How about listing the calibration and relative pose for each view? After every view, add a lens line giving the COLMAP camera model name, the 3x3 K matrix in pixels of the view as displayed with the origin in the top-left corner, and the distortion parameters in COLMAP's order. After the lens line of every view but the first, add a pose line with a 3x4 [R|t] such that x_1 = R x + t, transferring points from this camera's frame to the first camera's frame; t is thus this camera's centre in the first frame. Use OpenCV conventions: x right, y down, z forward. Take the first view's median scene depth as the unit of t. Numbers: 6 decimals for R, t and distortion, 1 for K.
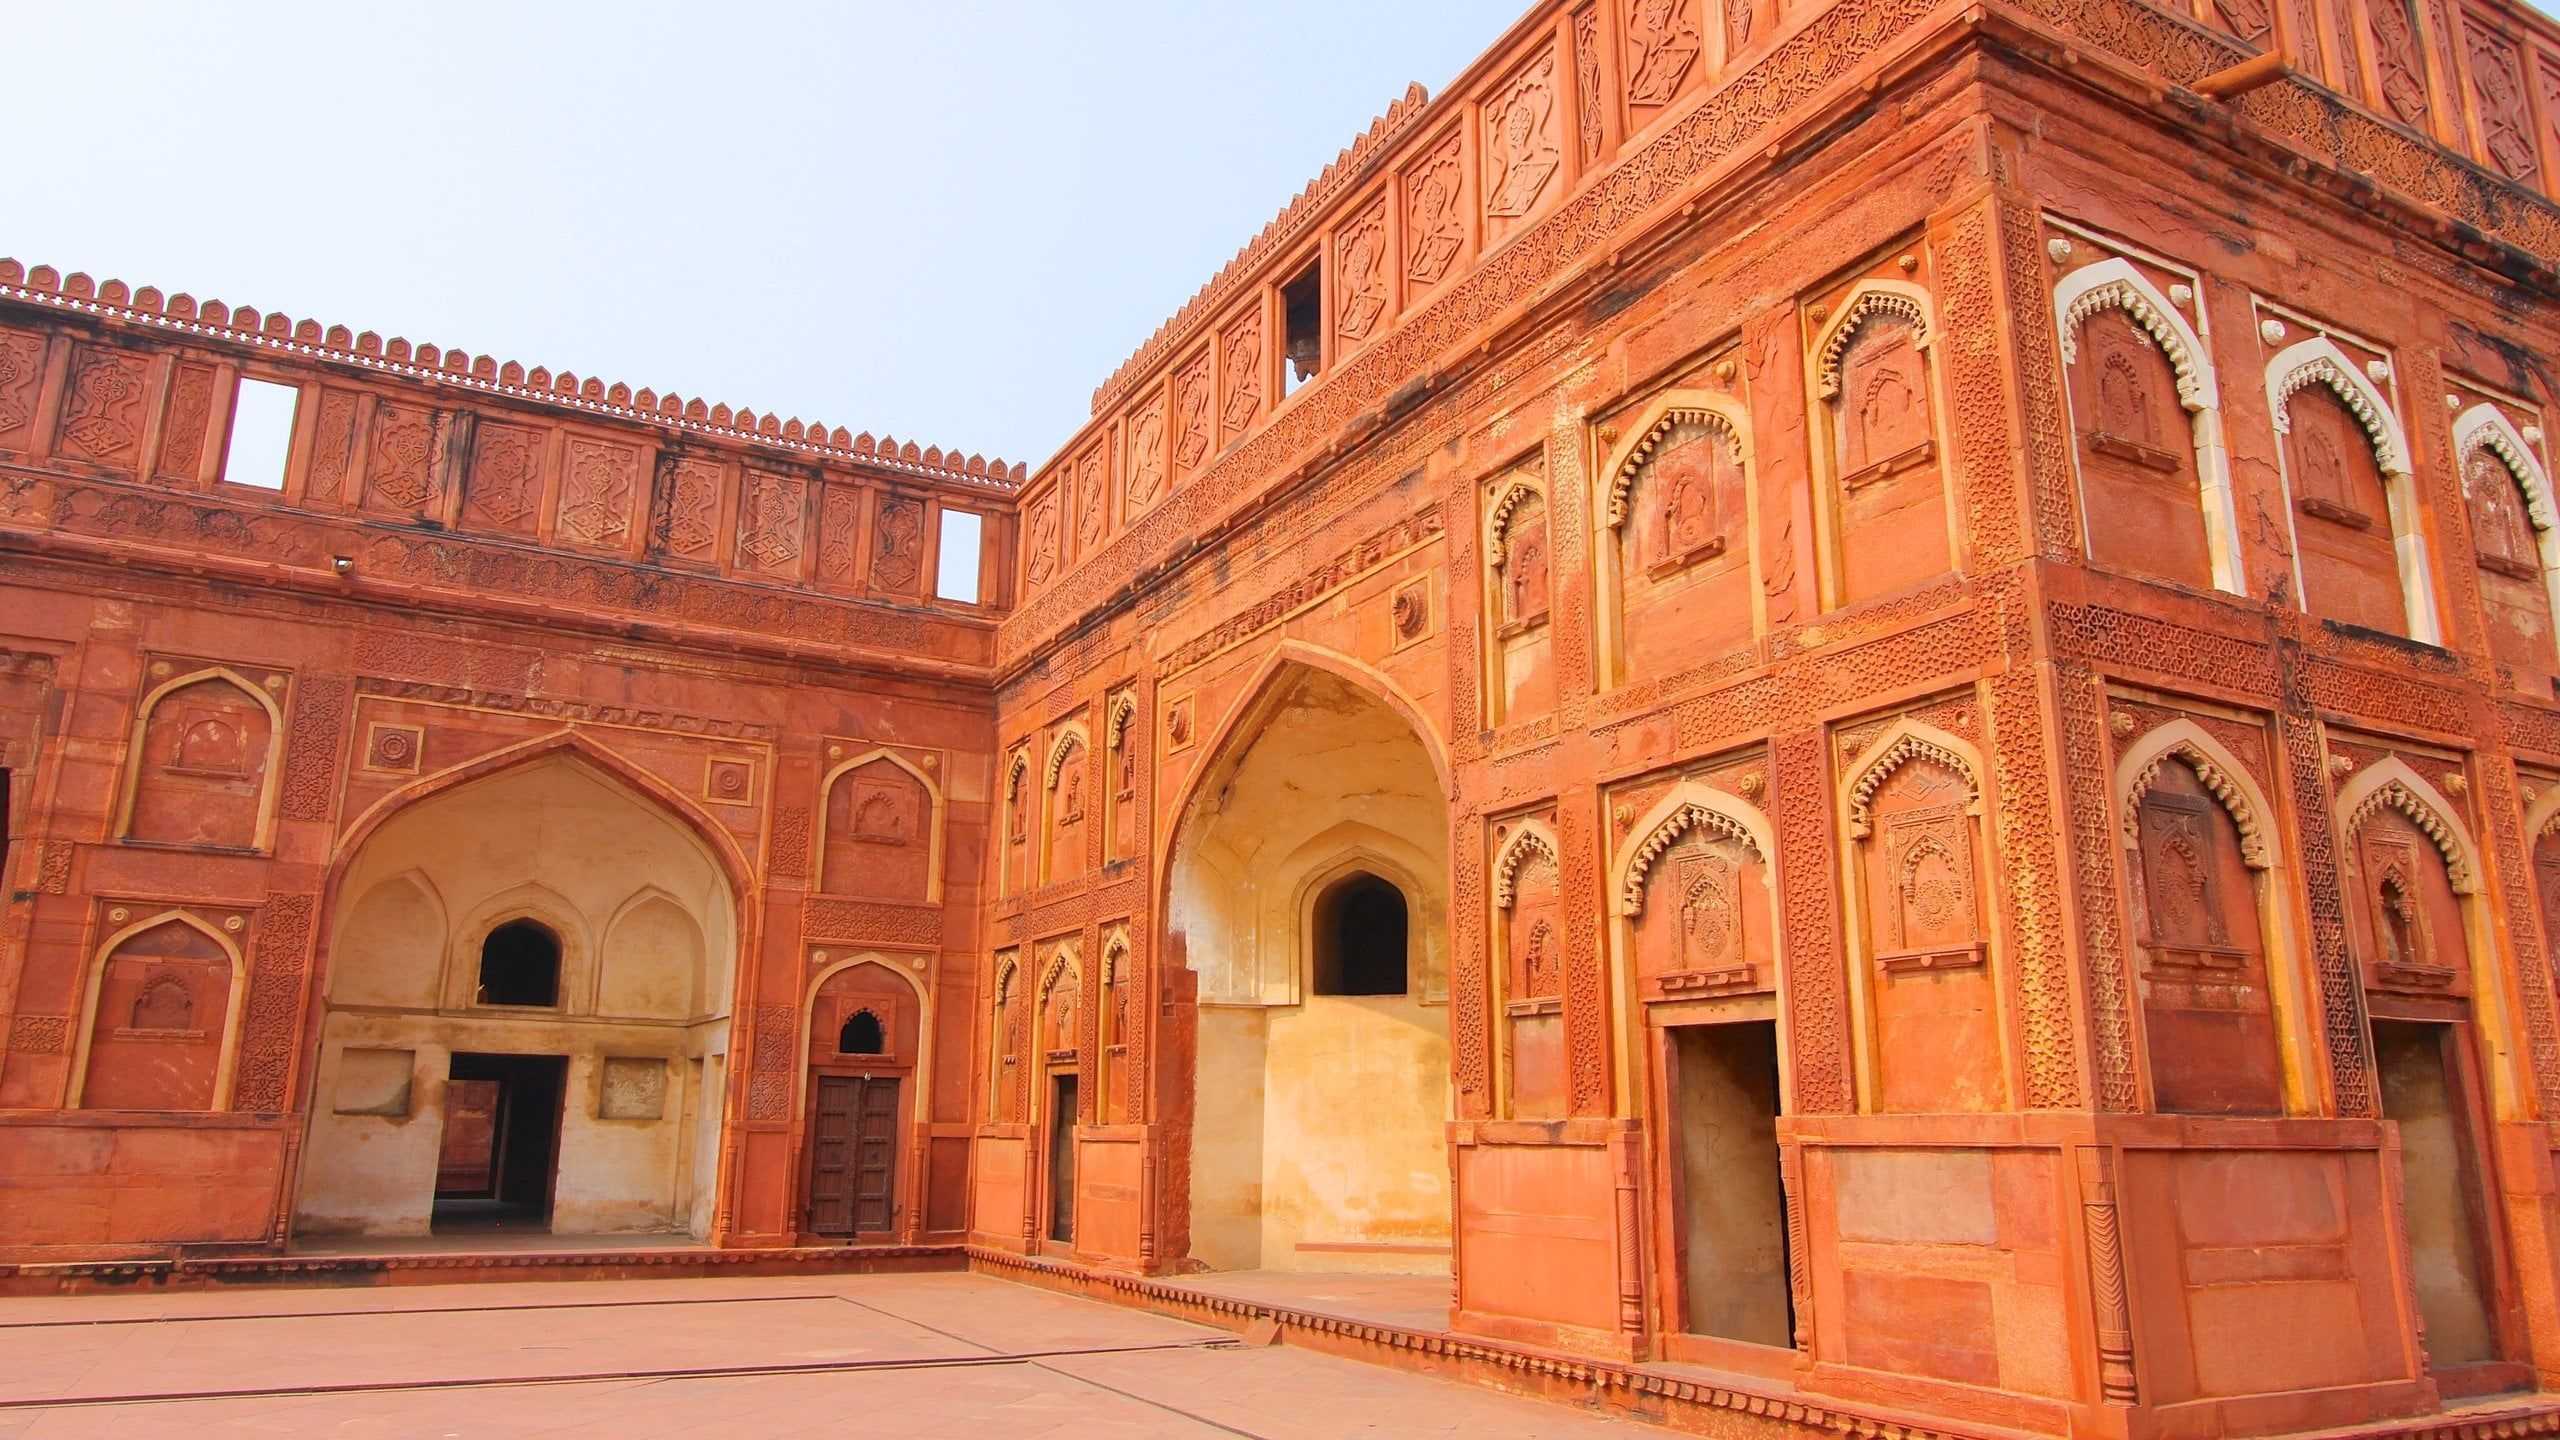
lens RADIAL K [[1673.1, 0, 1280.0], [0, 1673.1, 720.0], [0, 0, 1]] dist [-0.004774, -0.000733]
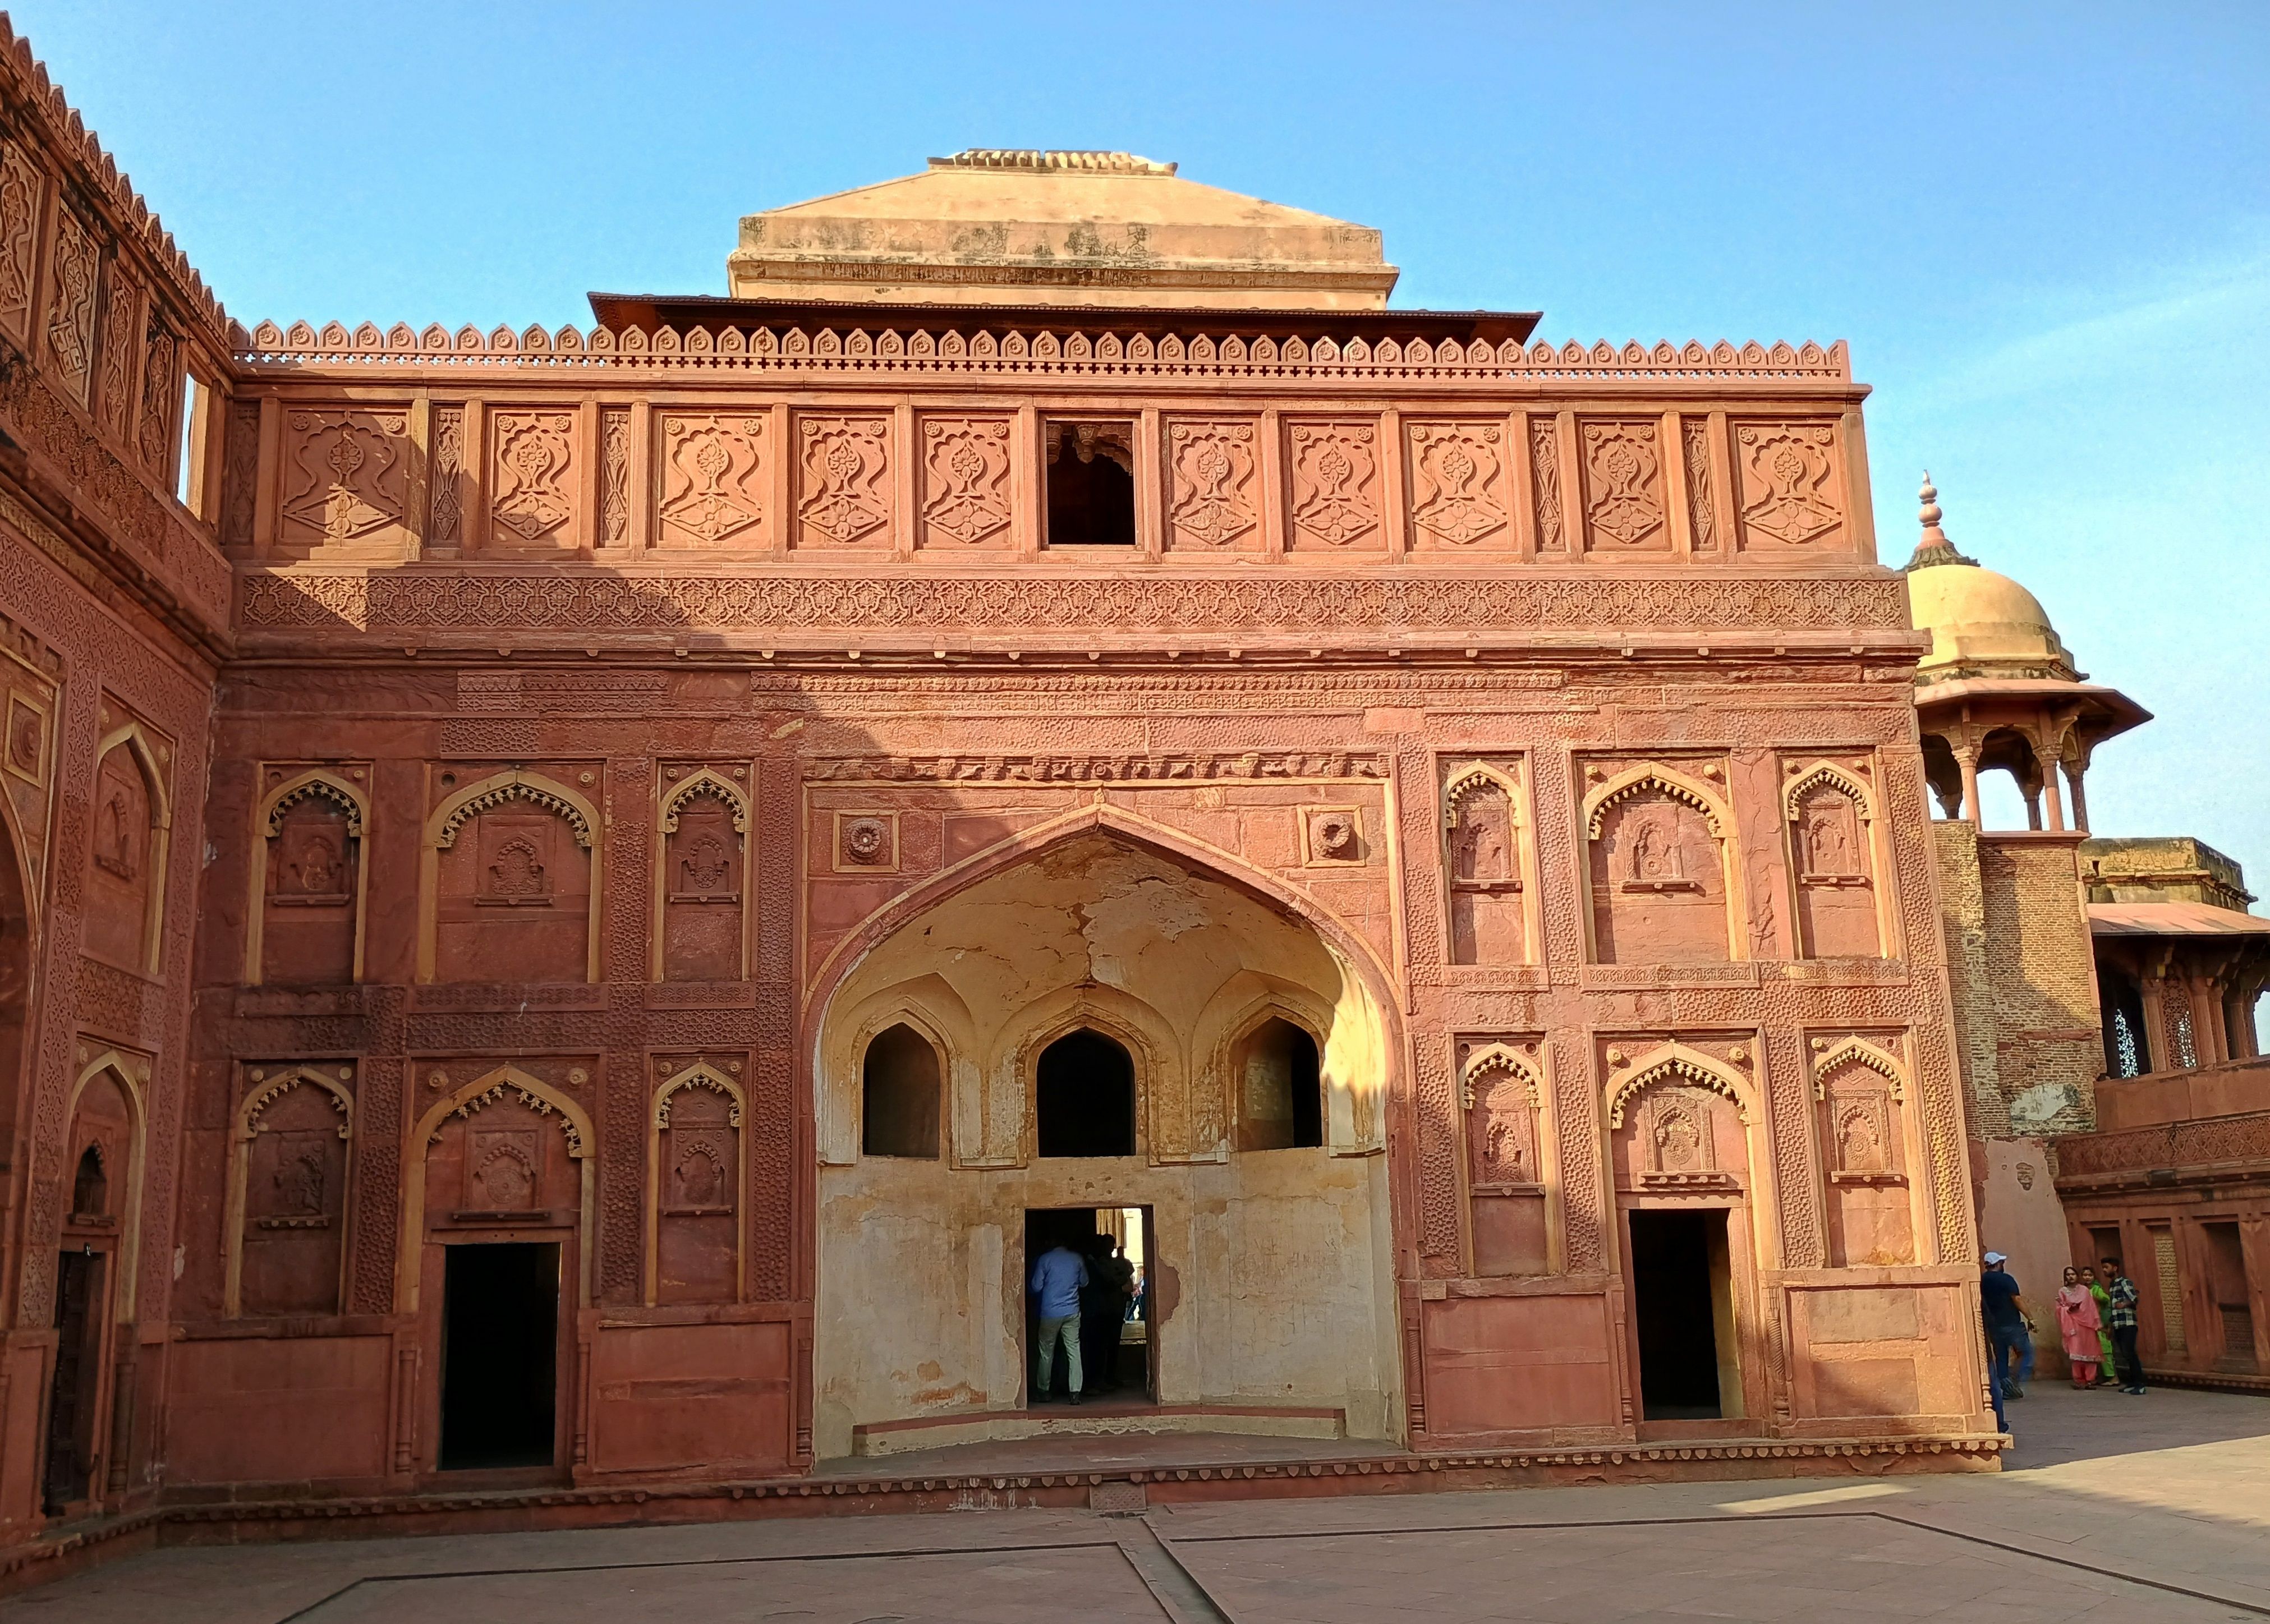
lens RADIAL K [[2162.0, 0, 1135.0], [0, 2162.0, 812.0], [0, 0, 1]] dist [0.043618, 0.003757]
pose [[0.393460, 0.172293, 0.903053, -1.604413], [-0.191400, 0.976110, -0.102839, 0.118108], [-0.899197, -0.132381, 0.417037, 0.624640]]
